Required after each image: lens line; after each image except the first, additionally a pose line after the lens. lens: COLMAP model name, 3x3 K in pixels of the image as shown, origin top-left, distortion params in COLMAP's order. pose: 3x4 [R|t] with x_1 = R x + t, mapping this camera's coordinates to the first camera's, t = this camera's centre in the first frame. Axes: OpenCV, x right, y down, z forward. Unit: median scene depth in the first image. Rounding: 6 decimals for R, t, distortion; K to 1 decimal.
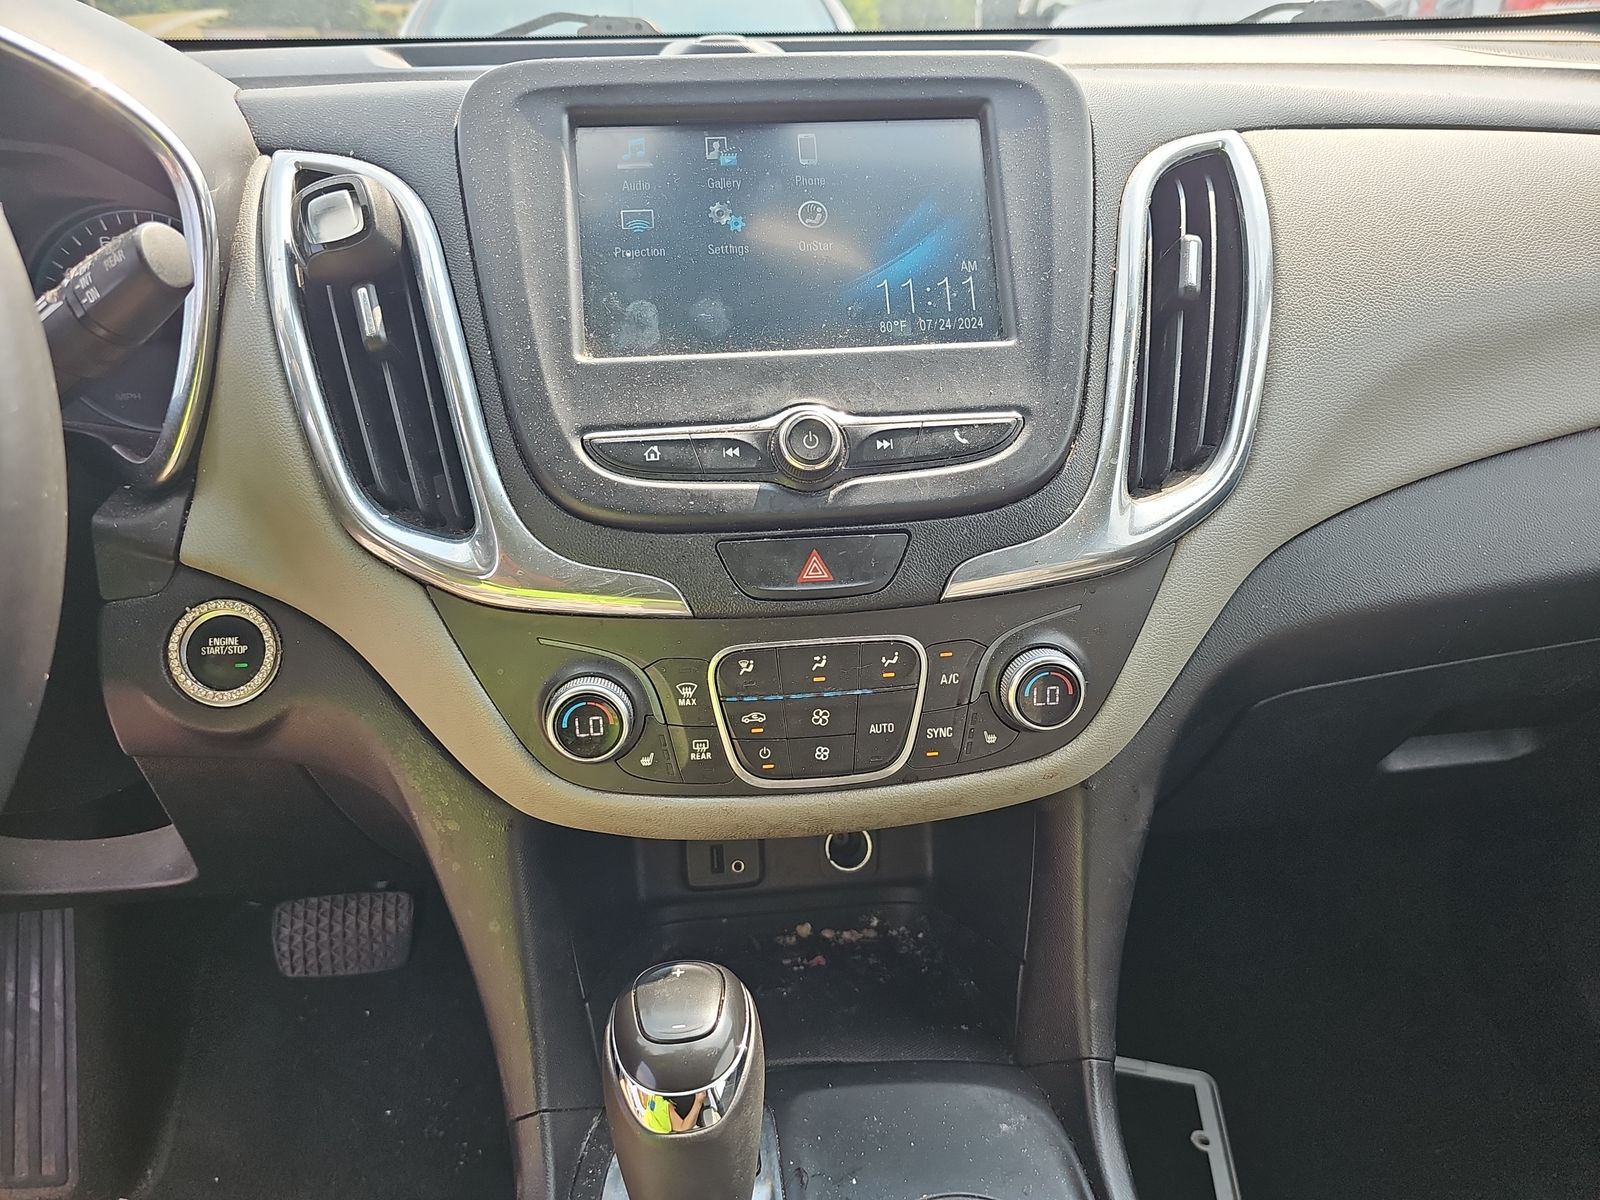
lens RADIAL K [[1061.9, 0, 800.0], [0, 1061.9, 600.0], [0, 0, 1]] dist [0.070286, -0.035408]
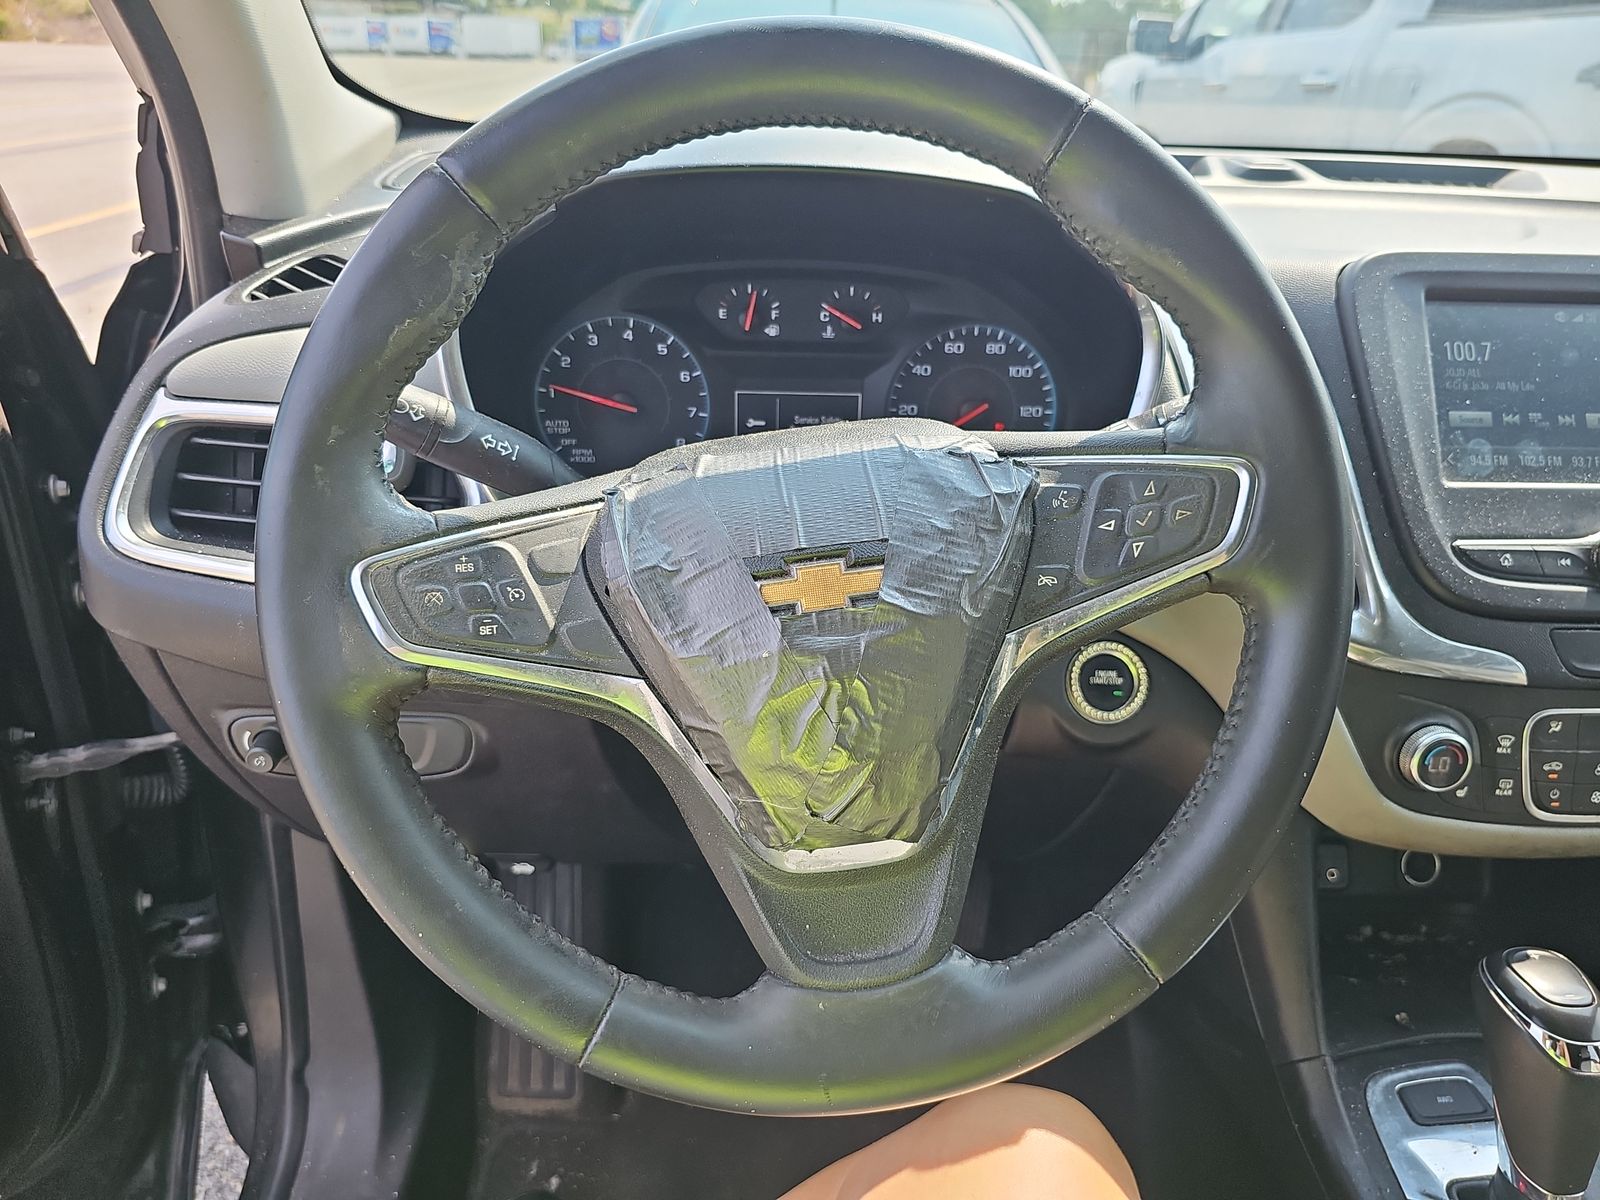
lens RADIAL K [[1090.8, 0, 800.0], [0, 1090.8, 600.0], [0, 0, 1]] dist [0.059404, -0.000410]
pose [[0.997627, 0.068556, 0.006324, -0.972439], [-0.068592, 0.997629, 0.005571, -0.035290], [-0.005927, -0.005992, 0.999964, -0.352546]]
